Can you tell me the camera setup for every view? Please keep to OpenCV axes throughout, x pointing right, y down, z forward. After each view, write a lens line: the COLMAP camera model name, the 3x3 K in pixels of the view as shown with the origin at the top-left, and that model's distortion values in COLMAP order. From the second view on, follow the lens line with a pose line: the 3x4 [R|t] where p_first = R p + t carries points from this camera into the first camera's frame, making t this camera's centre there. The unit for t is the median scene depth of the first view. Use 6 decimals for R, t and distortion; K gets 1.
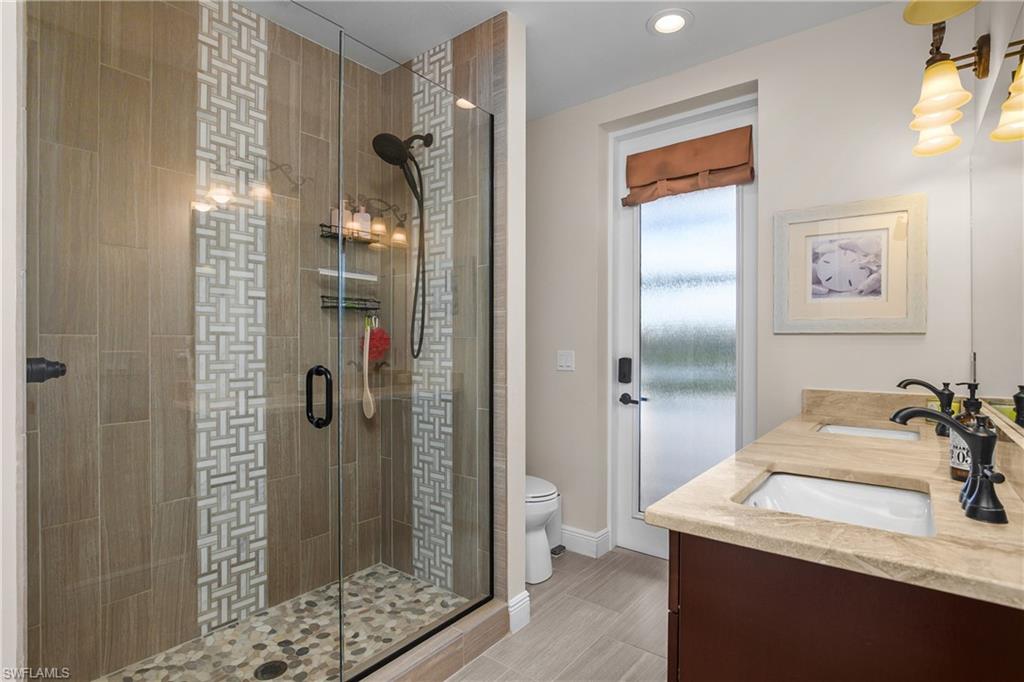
lens RADIAL K [[499.6, 0, 507.6], [0, 499.6, 343.5], [0, 0, 1]] dist [-0.024246, -0.000068]
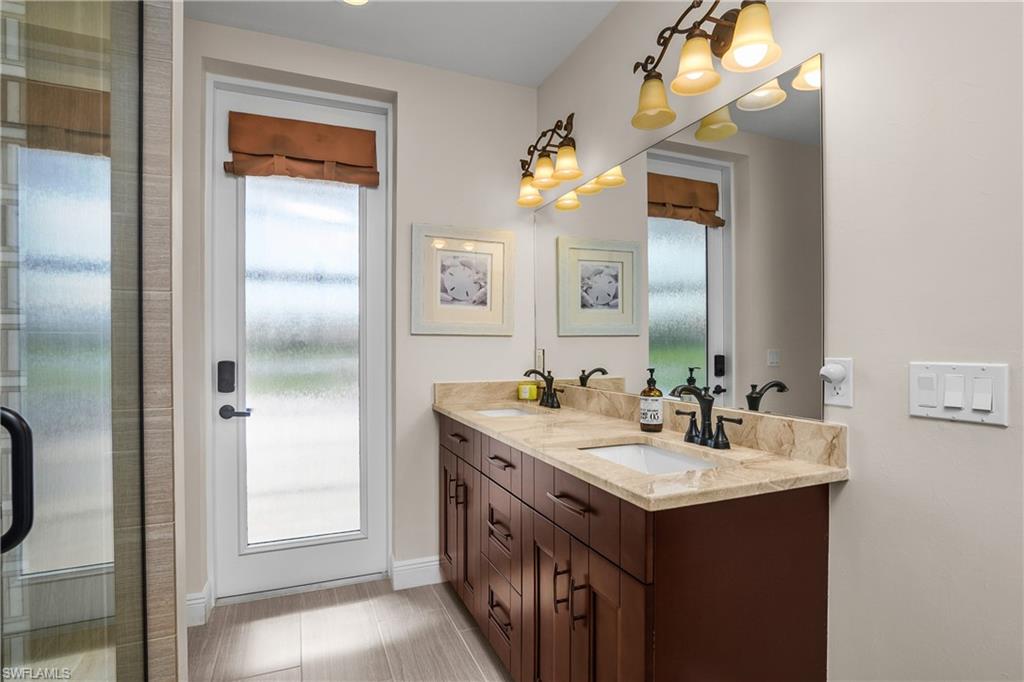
lens RADIAL K [[499.6, 0, 505.9], [0, 499.6, 344.7], [0, 0, 1]] dist [-0.024246, -0.000068]
pose [[0.497937, -0.003005, 0.867208, -0.293560], [-0.000759, 0.999992, 0.003901, -0.001123], [-0.867213, -0.002601, 0.497930, 0.265987]]
